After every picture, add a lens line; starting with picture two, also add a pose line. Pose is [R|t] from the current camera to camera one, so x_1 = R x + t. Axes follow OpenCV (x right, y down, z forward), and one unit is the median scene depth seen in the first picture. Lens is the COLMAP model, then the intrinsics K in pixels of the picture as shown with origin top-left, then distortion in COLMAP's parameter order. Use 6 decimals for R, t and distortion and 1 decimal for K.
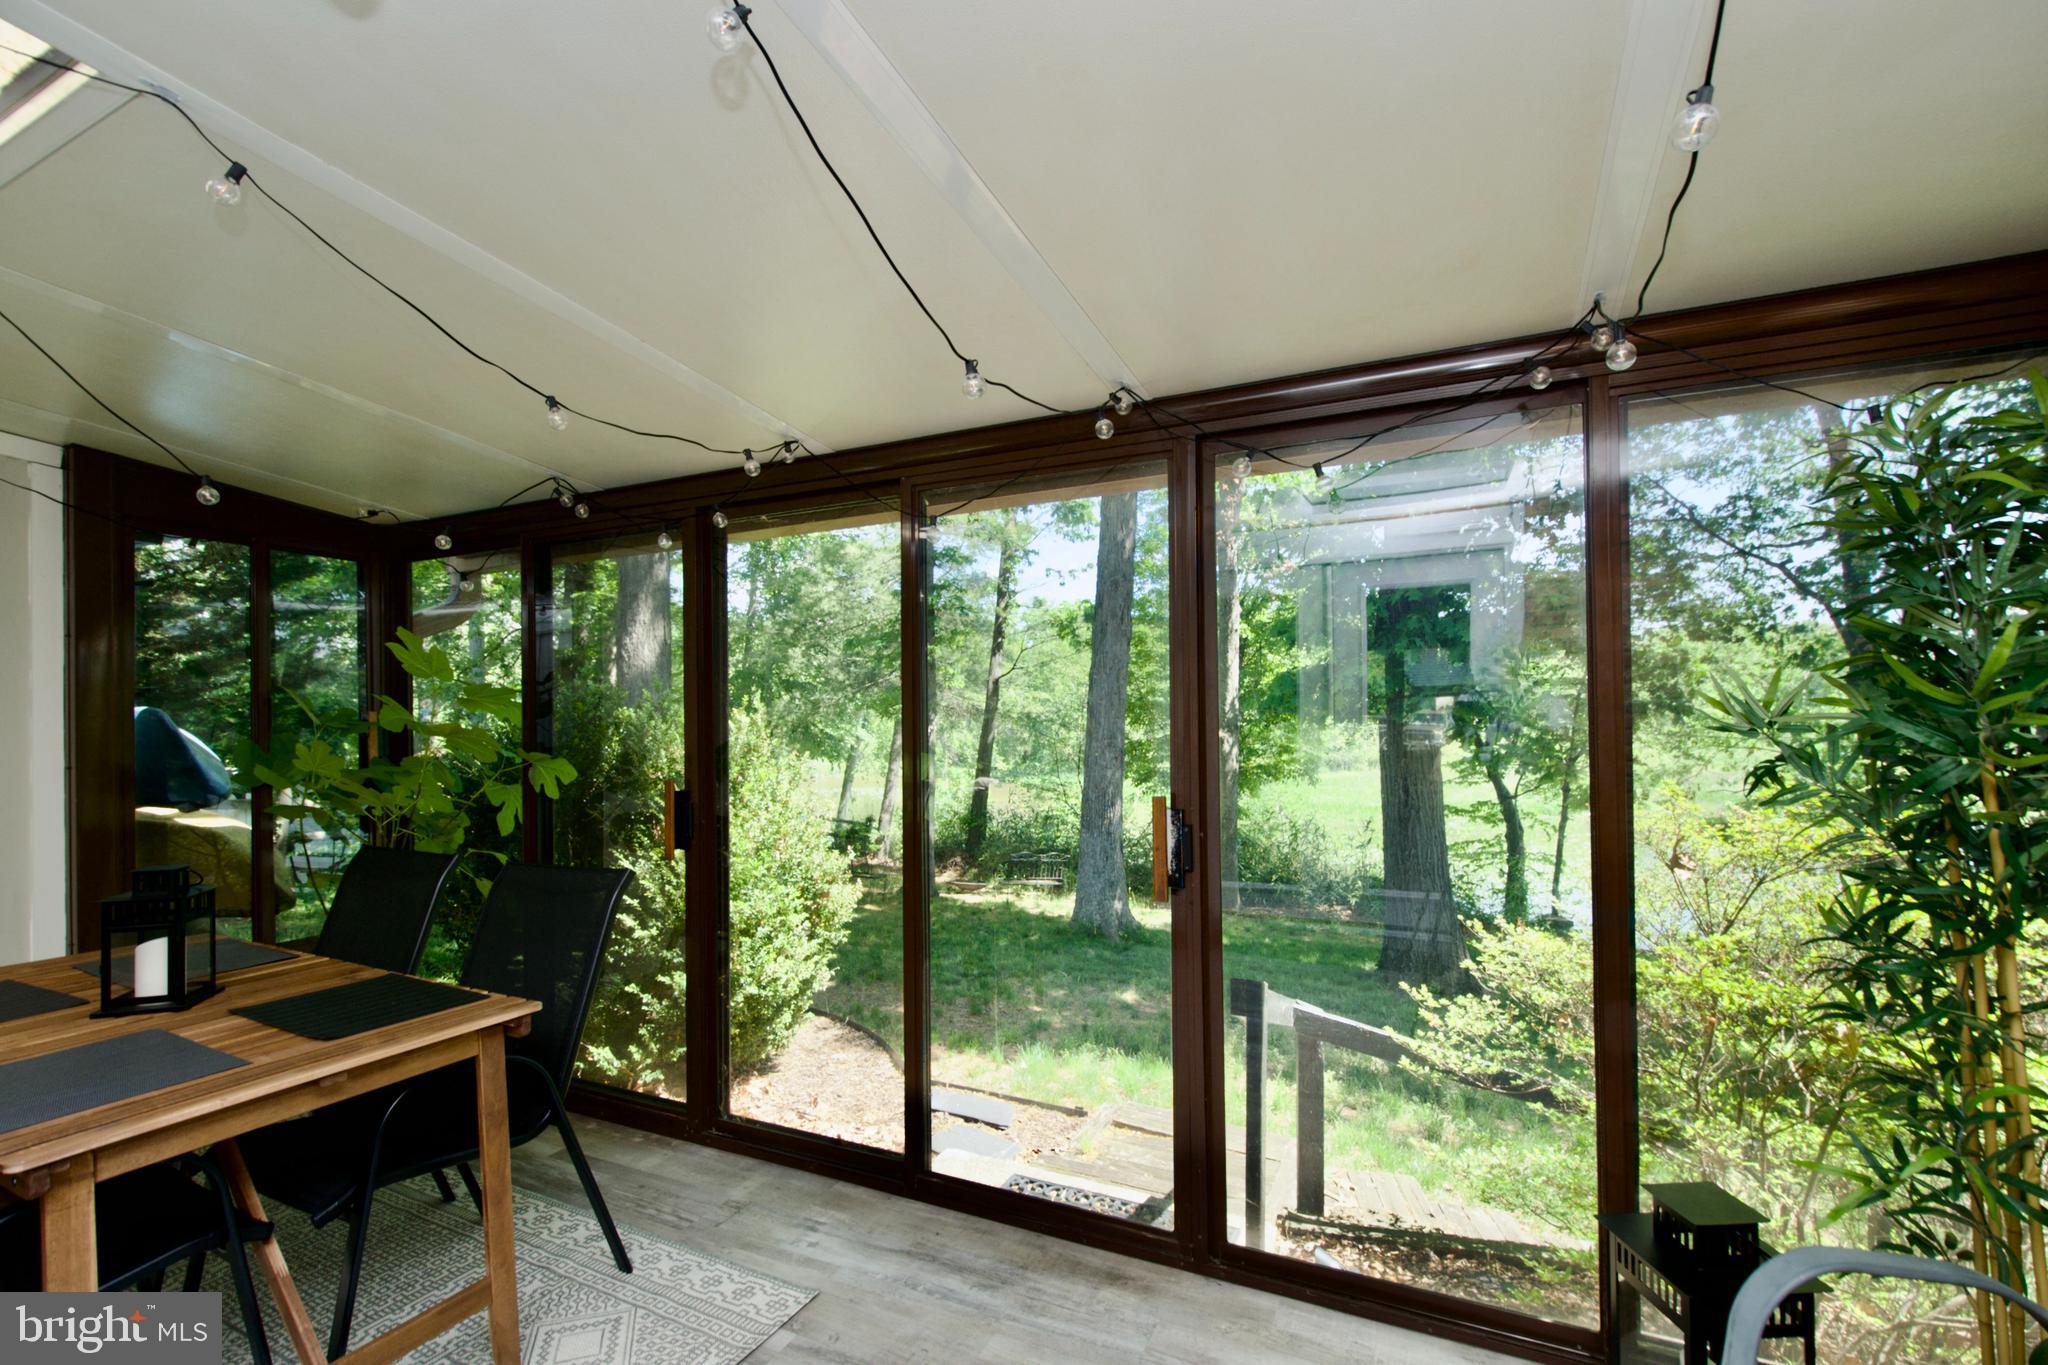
lens RADIAL K [[889.1, 0, 1032.3], [0, 889.1, 696.9], [0, 0, 1]] dist [0.002423, -0.003934]
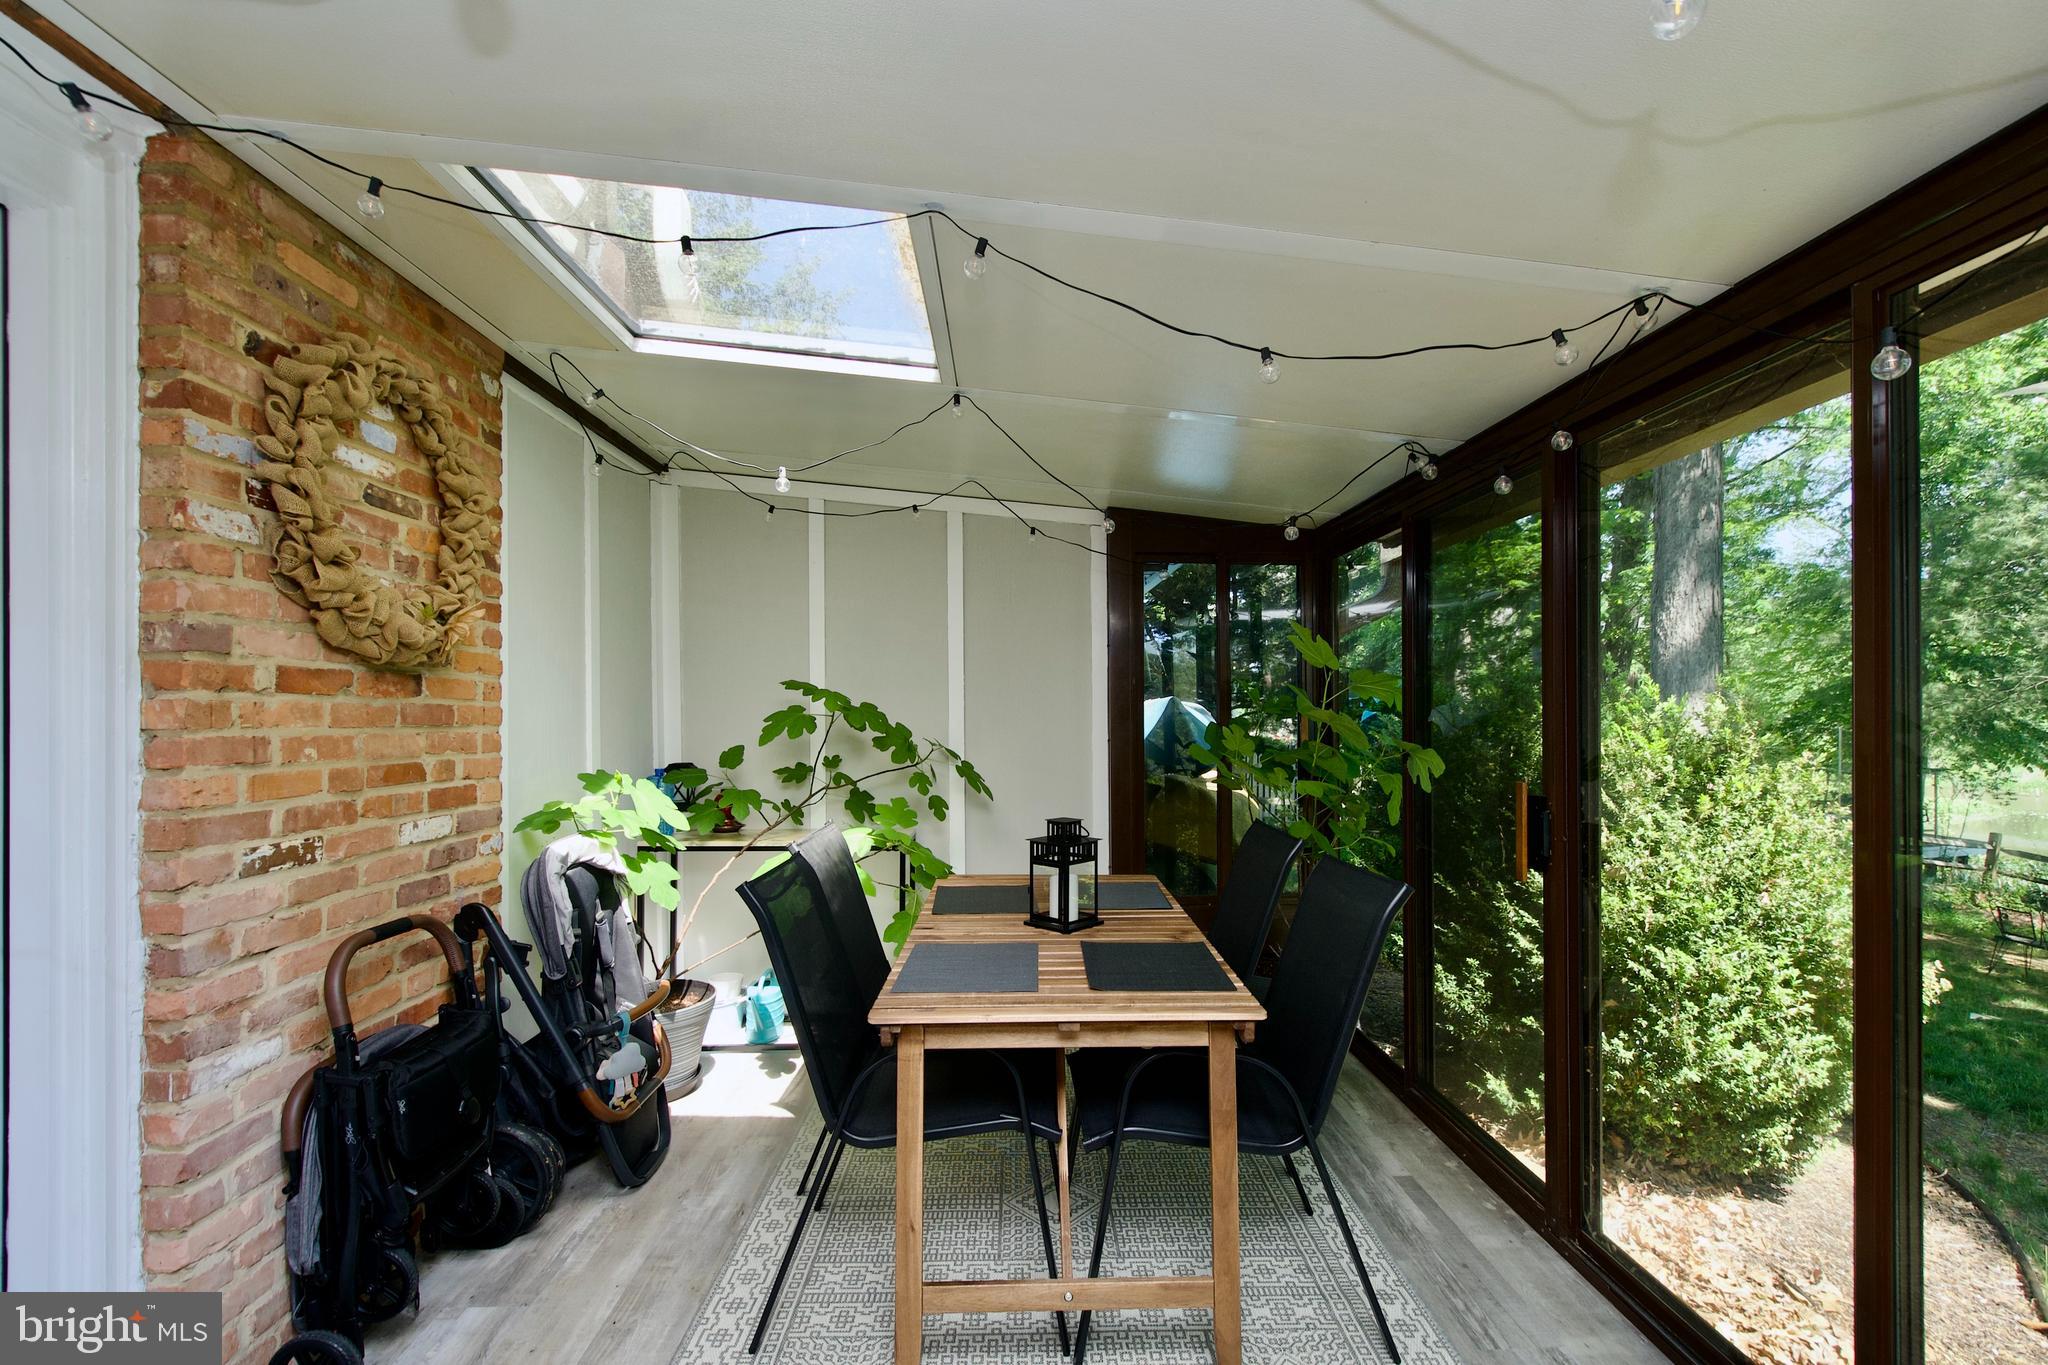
lens RADIAL K [[889.1, 0, 1031.1], [0, 889.1, 703.7], [0, 0, 1]] dist [0.002423, -0.003934]
pose [[0.473399, 0.000061, -0.880848, 0.088750], [0.018513, 0.999778, 0.010019, 0.006464], [0.880654, -0.021051, 0.473293, 0.221904]]
